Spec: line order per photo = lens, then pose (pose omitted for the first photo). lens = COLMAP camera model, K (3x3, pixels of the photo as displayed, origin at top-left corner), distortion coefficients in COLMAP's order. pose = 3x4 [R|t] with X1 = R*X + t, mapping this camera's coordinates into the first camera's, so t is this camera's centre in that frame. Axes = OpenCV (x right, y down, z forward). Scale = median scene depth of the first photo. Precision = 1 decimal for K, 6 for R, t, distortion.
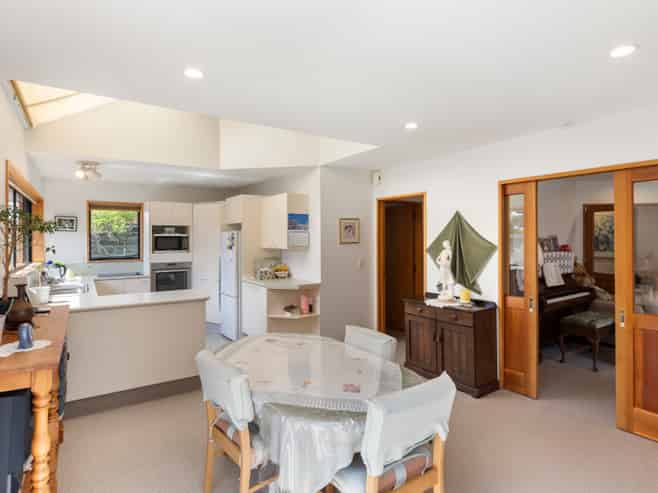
lens RADIAL K [[363.9, 0, 329.0], [0, 363.9, 246.5], [0, 0, 1]] dist [0.001033, 0.000257]
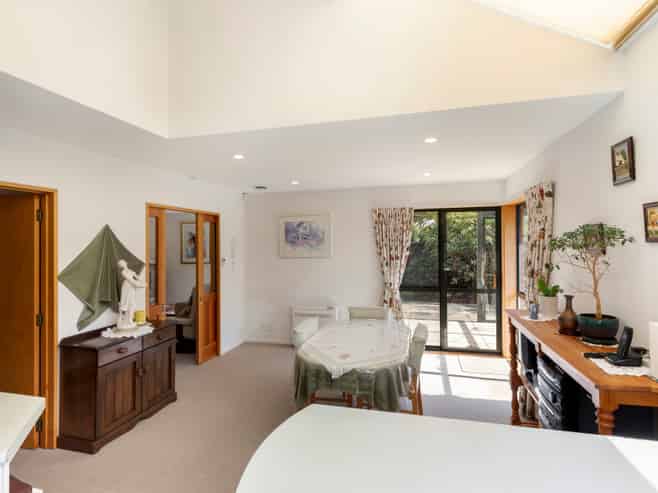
lens RADIAL K [[352.9, 0, 329.0], [0, 352.9, 246.5], [0, 0, 1]] dist [0.000252, 0.000102]
pose [[-0.656520, 0.009010, 0.754255, -0.435555], [0.026867, 0.999573, 0.011445, -0.030967], [-0.753830, 0.027779, -0.656482, 0.837356]]
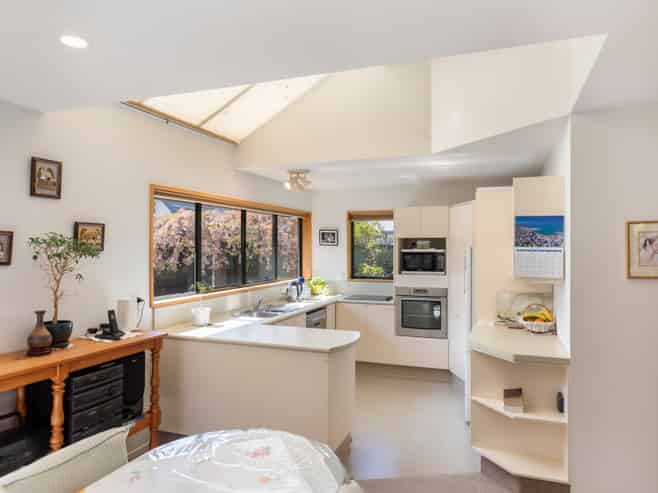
lens RADIAL K [[461.2, 0, 329.0], [0, 461.2, 246.5], [0, 0, 1]] dist [-0.002874, -0.001248]
pose [[0.573185, 0.003491, -0.819419, 0.247839], [-0.019576, 0.999764, -0.009433, -0.029733], [0.819192, 0.021448, 0.573118, 0.333807]]
